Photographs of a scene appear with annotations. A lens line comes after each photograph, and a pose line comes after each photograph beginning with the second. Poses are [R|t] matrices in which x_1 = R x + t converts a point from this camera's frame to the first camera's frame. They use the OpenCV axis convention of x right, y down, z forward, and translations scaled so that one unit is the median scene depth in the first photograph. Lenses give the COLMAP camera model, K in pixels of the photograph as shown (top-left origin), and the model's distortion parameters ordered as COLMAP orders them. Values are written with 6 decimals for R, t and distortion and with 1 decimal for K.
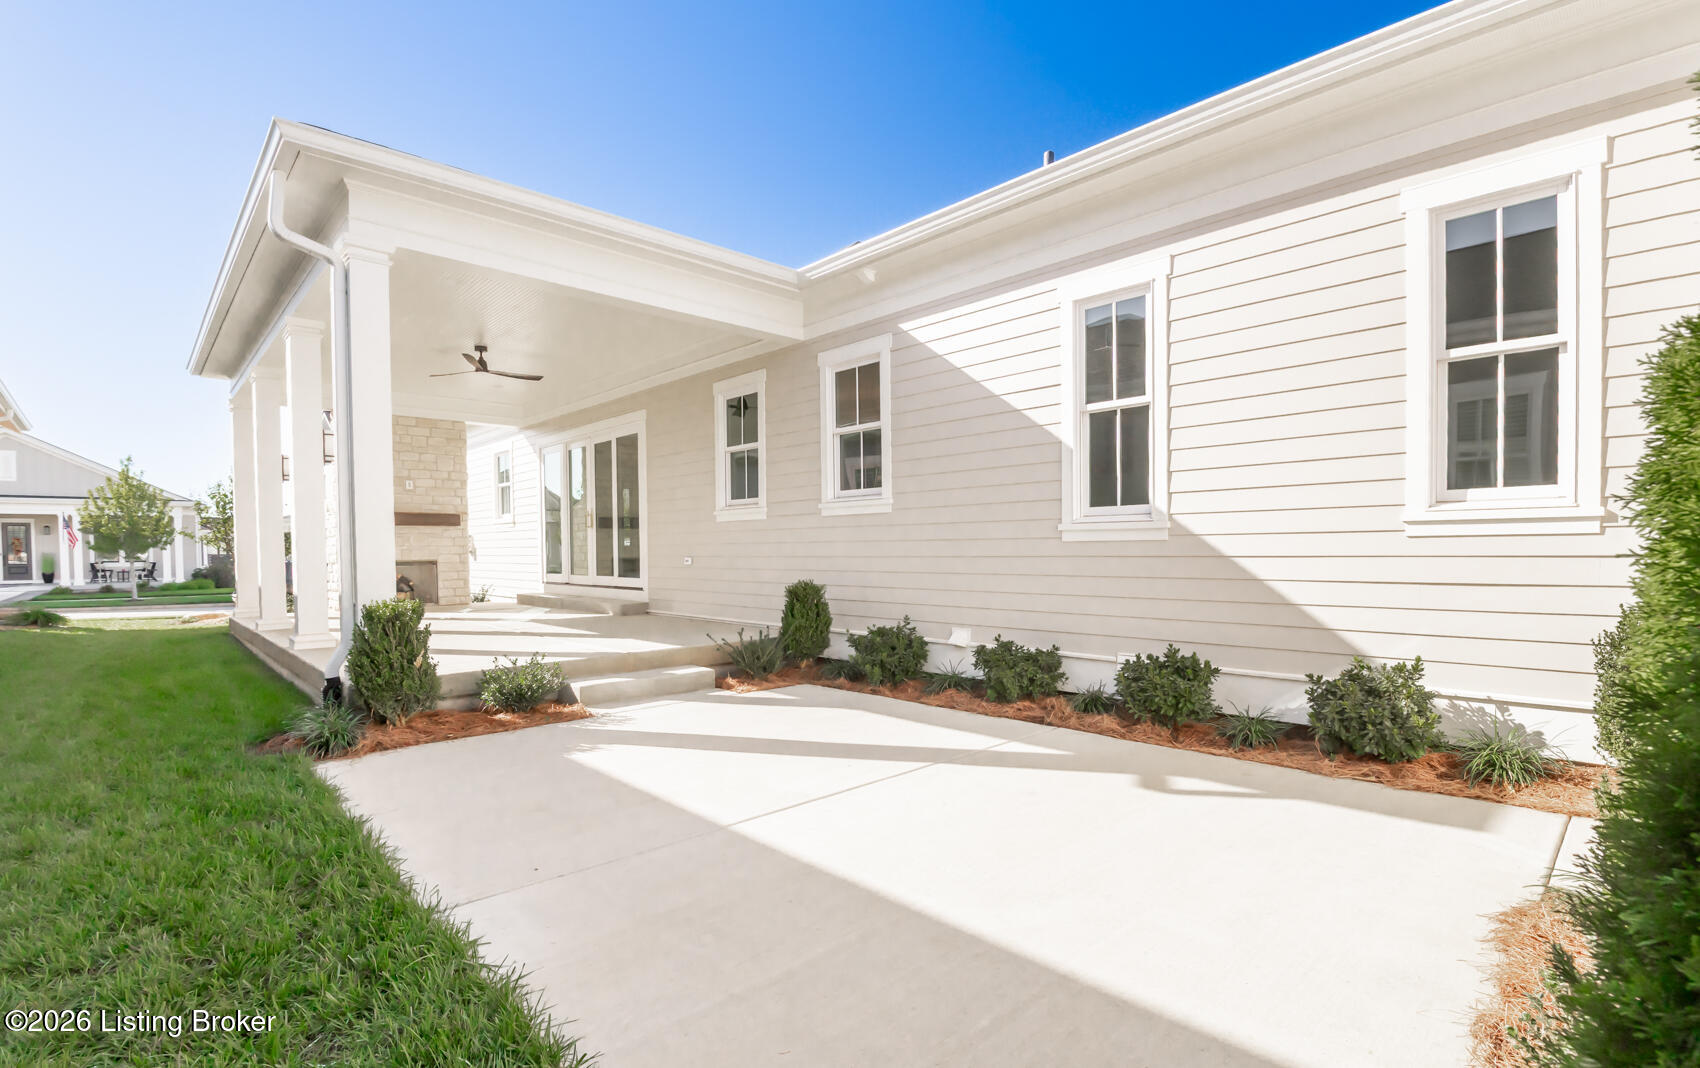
lens RADIAL K [[780.9, 0, 851.8], [0, 780.9, 562.4], [0, 0, 1]] dist [-0.017050, -0.003379]
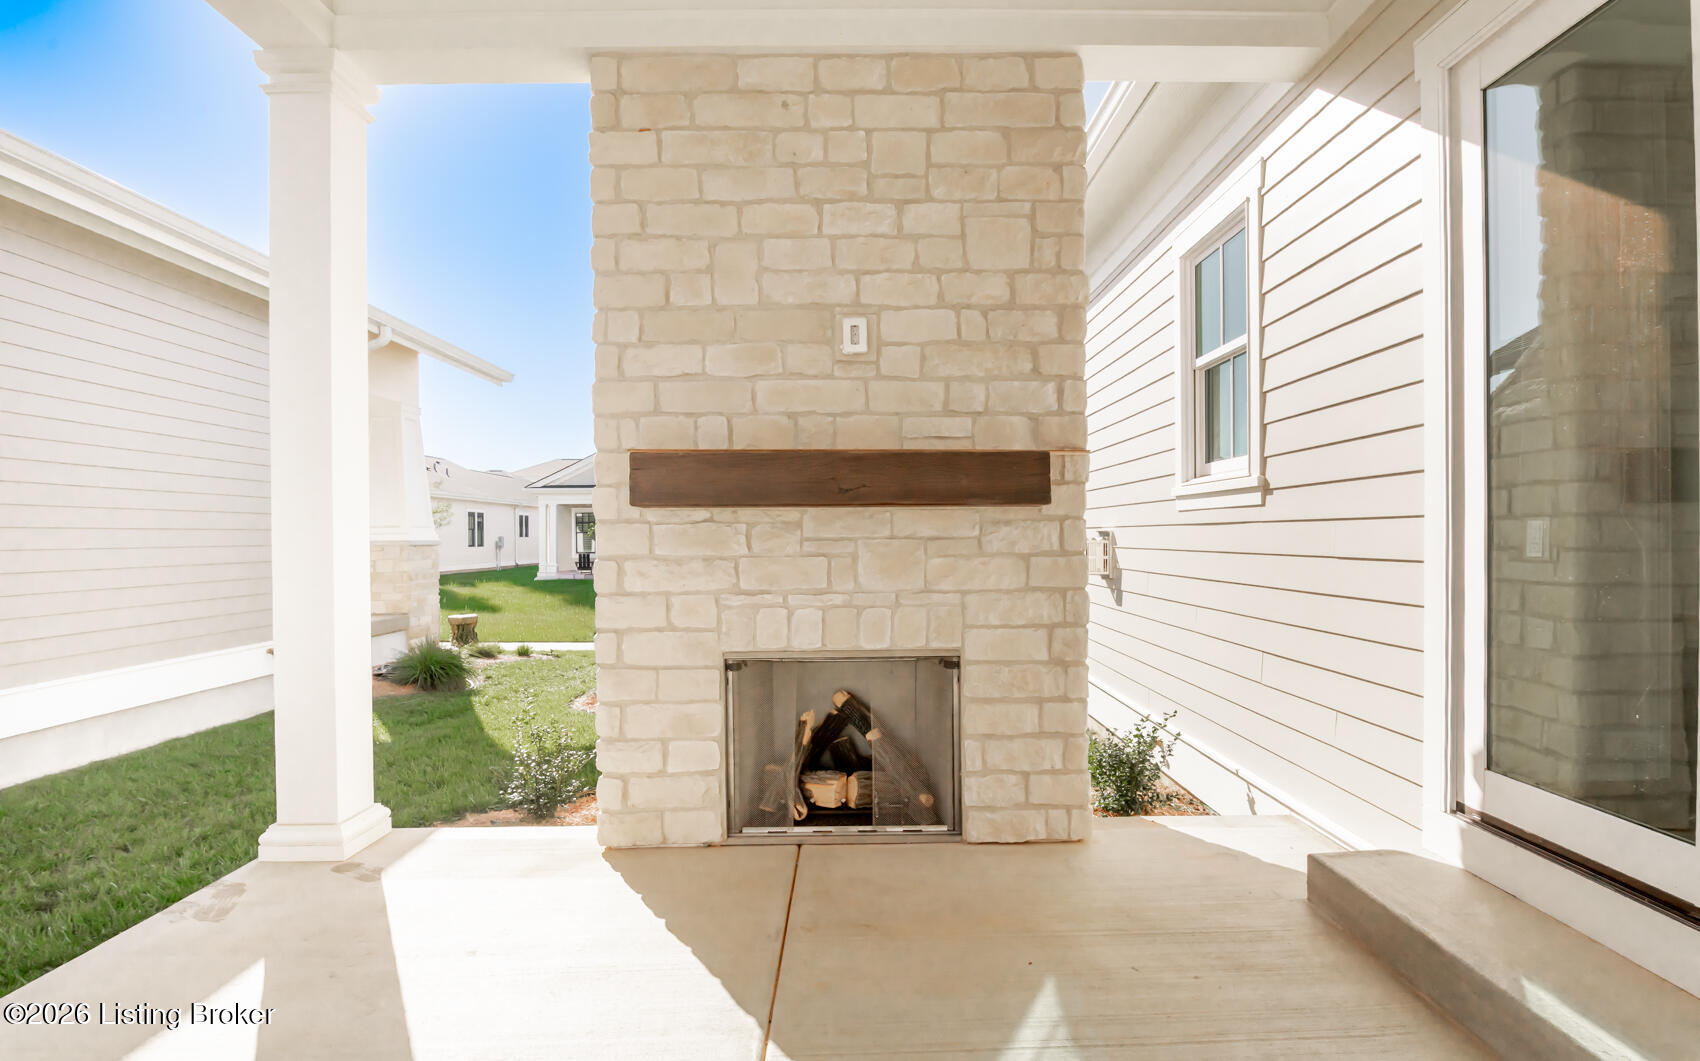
lens RADIAL K [[863.0, 0, 860.7], [0, 863.0, 552.9], [0, 0, 1]] dist [-0.023760, -0.000538]
pose [[0.730325, 0.017405, -0.682878, -0.374871], [-0.014110, 0.999846, 0.010394, -0.034719], [0.682954, 0.002045, 0.730458, 0.782787]]
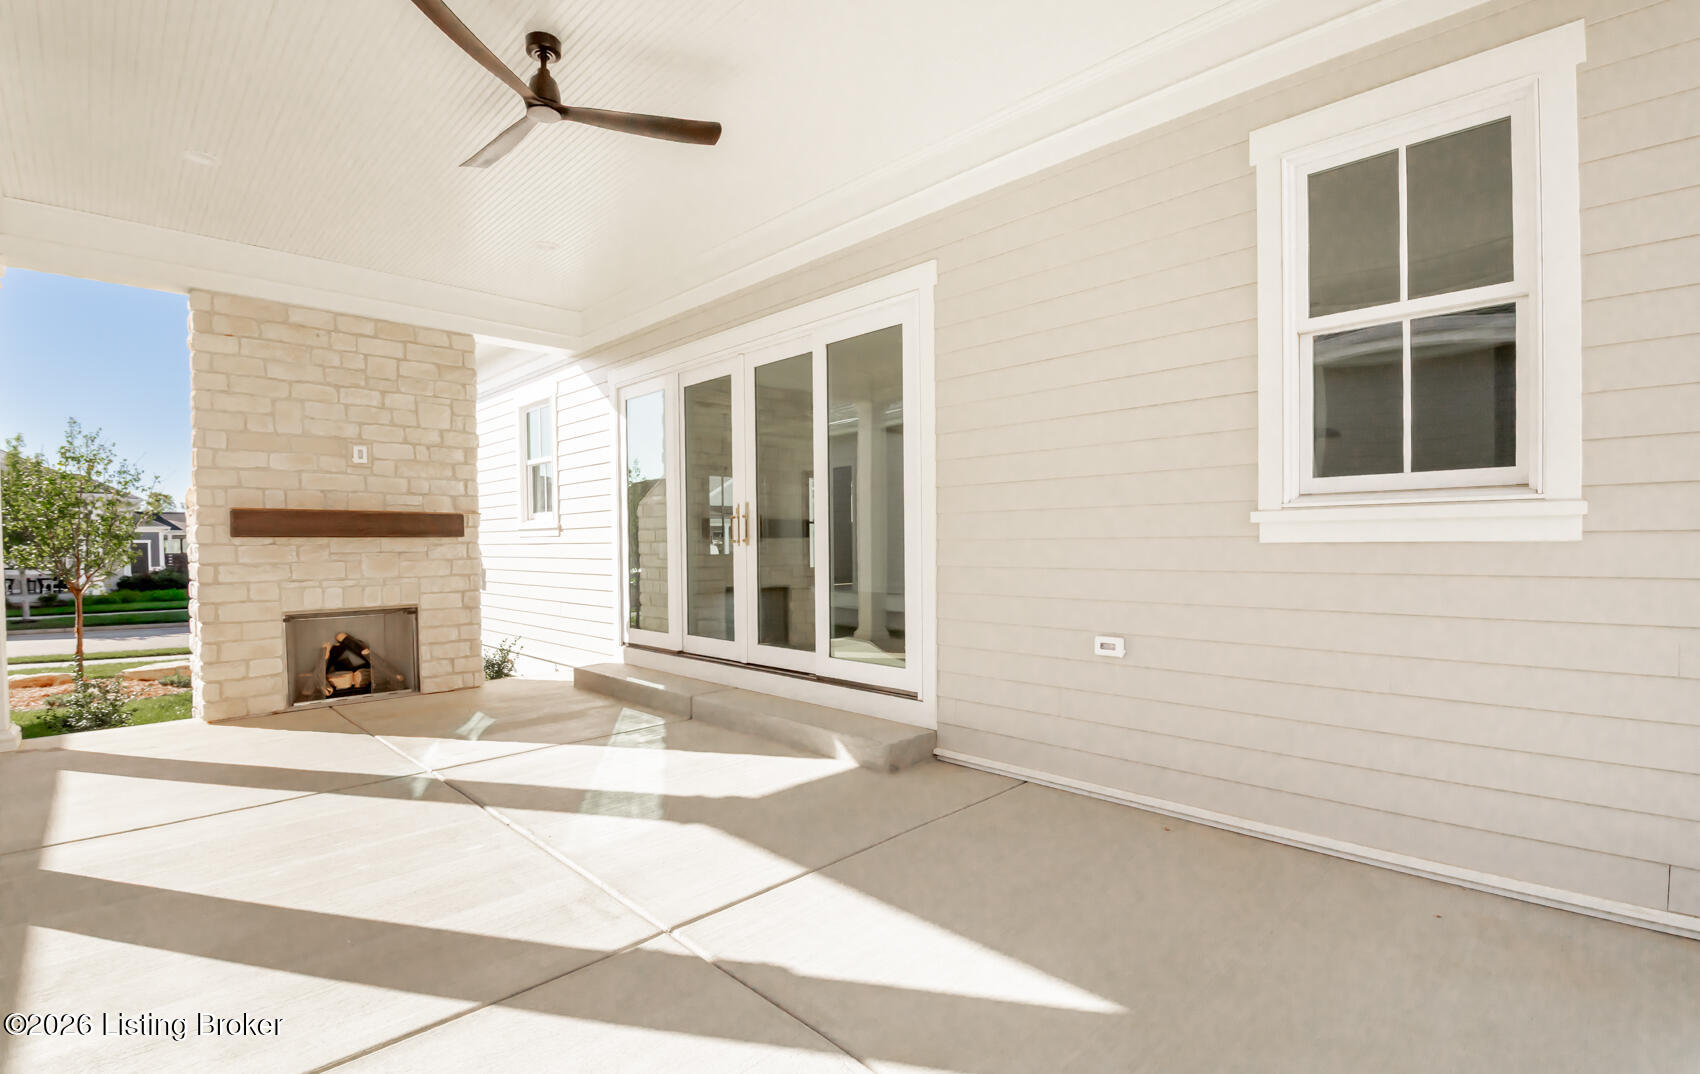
lens RADIAL K [[780.9, 0, 875.4], [0, 780.9, 559.7], [0, 0, 1]] dist [-0.017050, -0.003379]
pose [[0.999303, 0.000462, 0.037320, -0.253549], [-0.000483, 1.000000, 0.000558, -0.032409], [-0.037319, -0.000575, 0.999303, 0.481640]]
